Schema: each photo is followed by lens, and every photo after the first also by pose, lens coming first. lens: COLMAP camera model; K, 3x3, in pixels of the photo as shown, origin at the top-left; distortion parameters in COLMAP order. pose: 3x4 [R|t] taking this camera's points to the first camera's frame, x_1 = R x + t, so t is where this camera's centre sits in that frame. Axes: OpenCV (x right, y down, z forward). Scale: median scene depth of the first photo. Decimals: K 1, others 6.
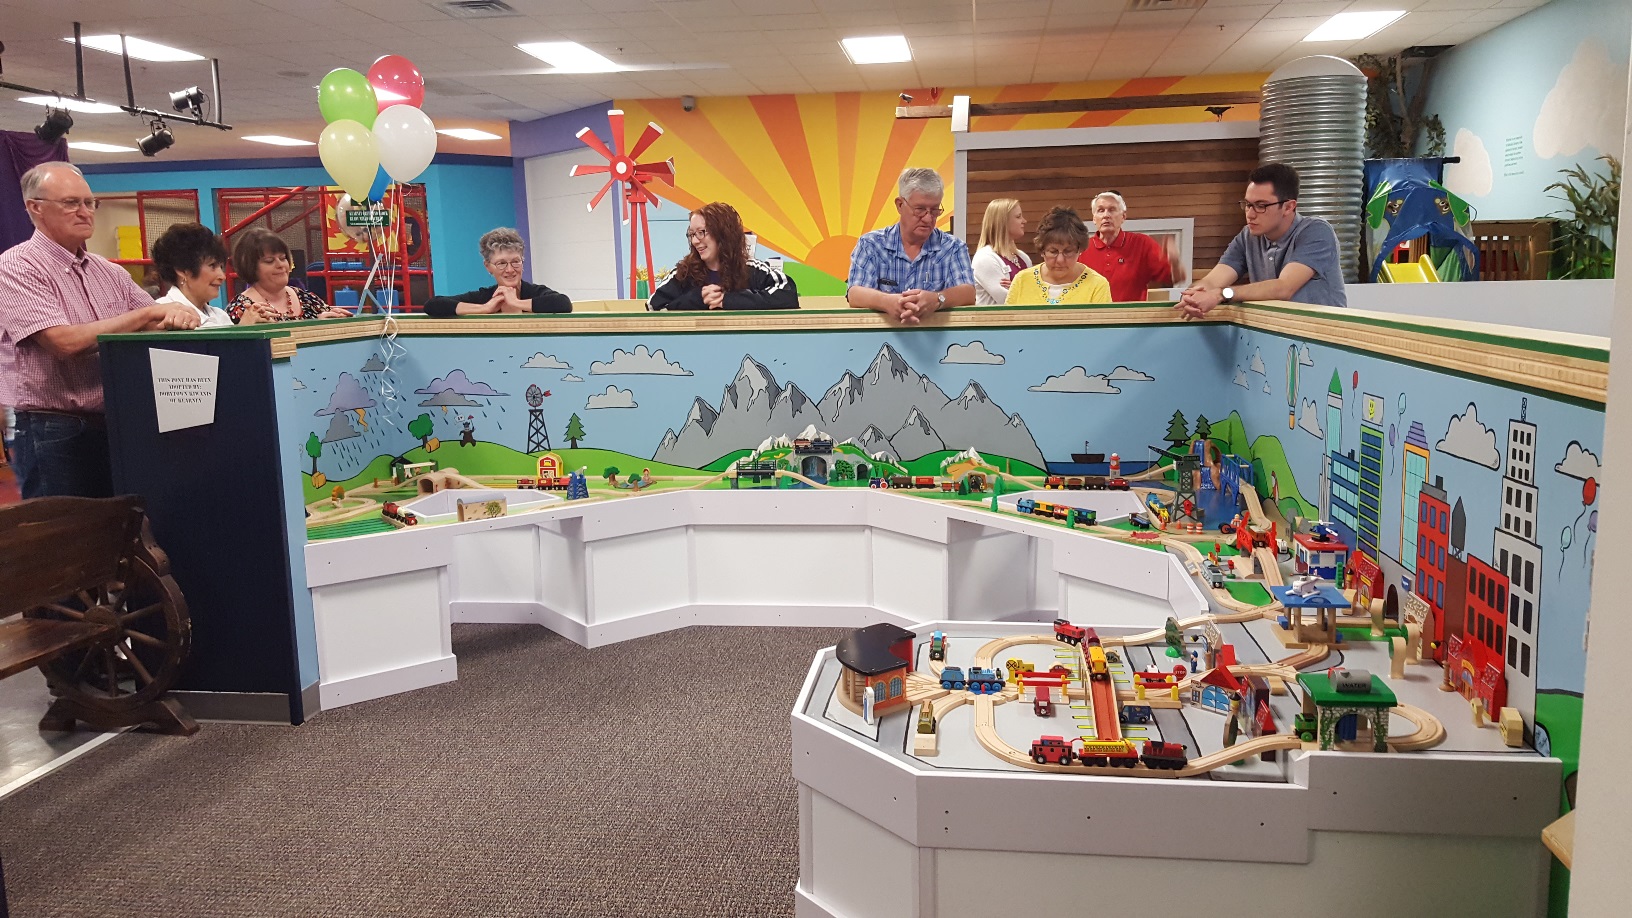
lens RADIAL K [[1221.1, 0, 816.0], [0, 1221.1, 459.0], [0, 0, 1]] dist [0.026265, -0.048949]
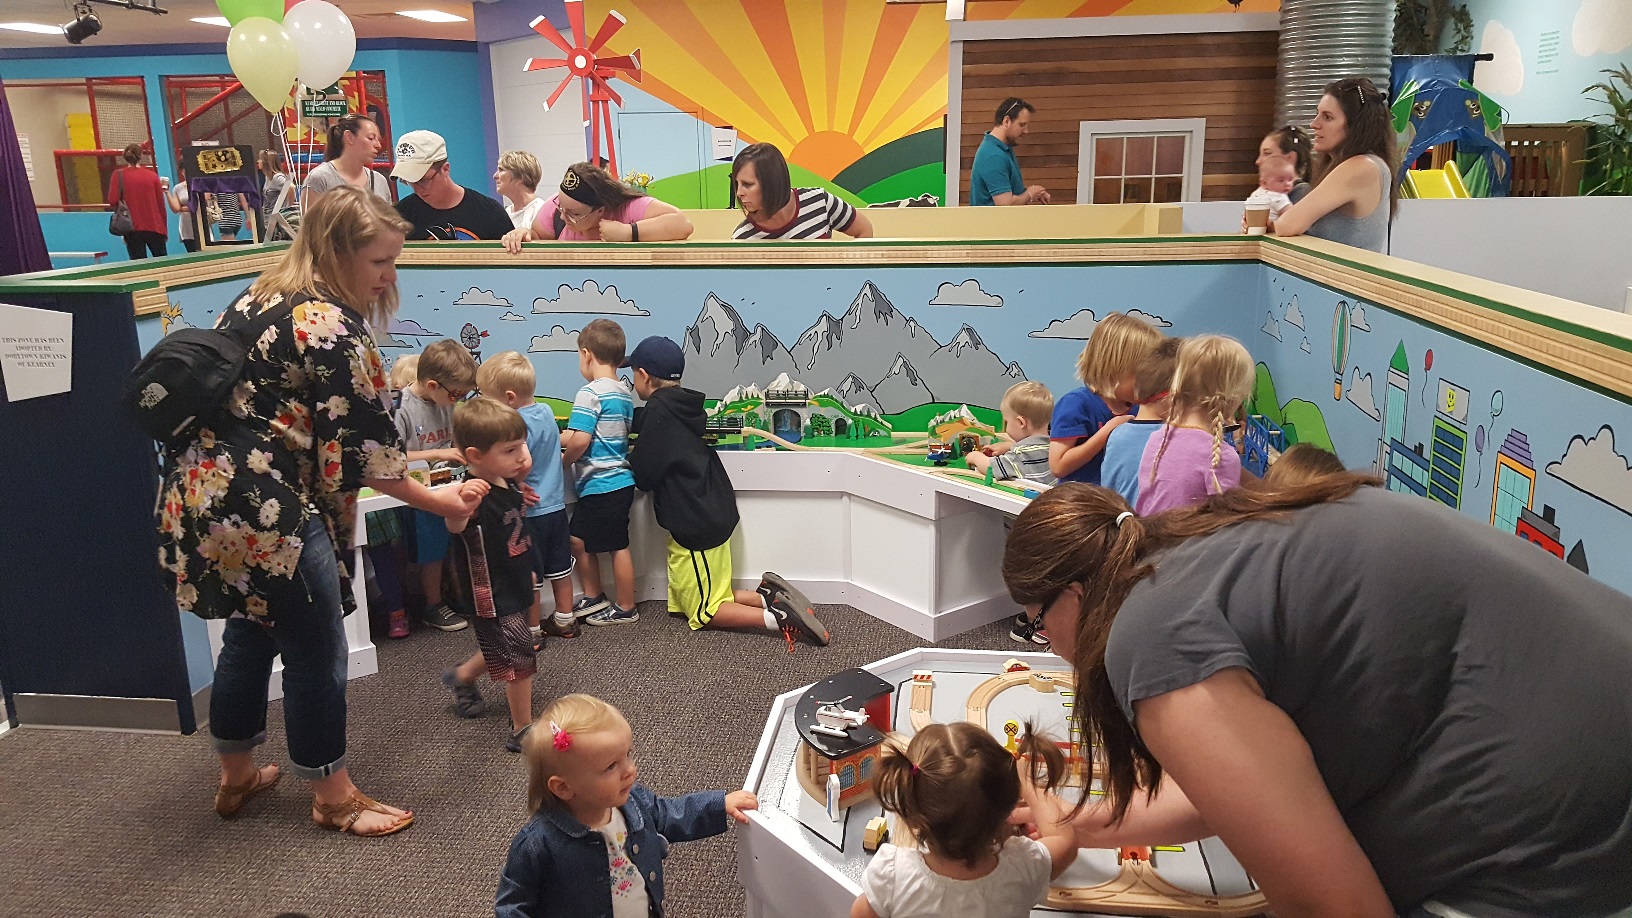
lens RADIAL K [[1221.1, 0, 816.0], [0, 1221.1, 459.0], [0, 0, 1]] dist [0.026265, -0.048949]
pose [[0.999955, 0.003677, 0.008732, 0.012049], [-0.004446, 0.995959, 0.089697, -0.045365], [-0.008367, -0.089732, 0.995931, 0.110766]]
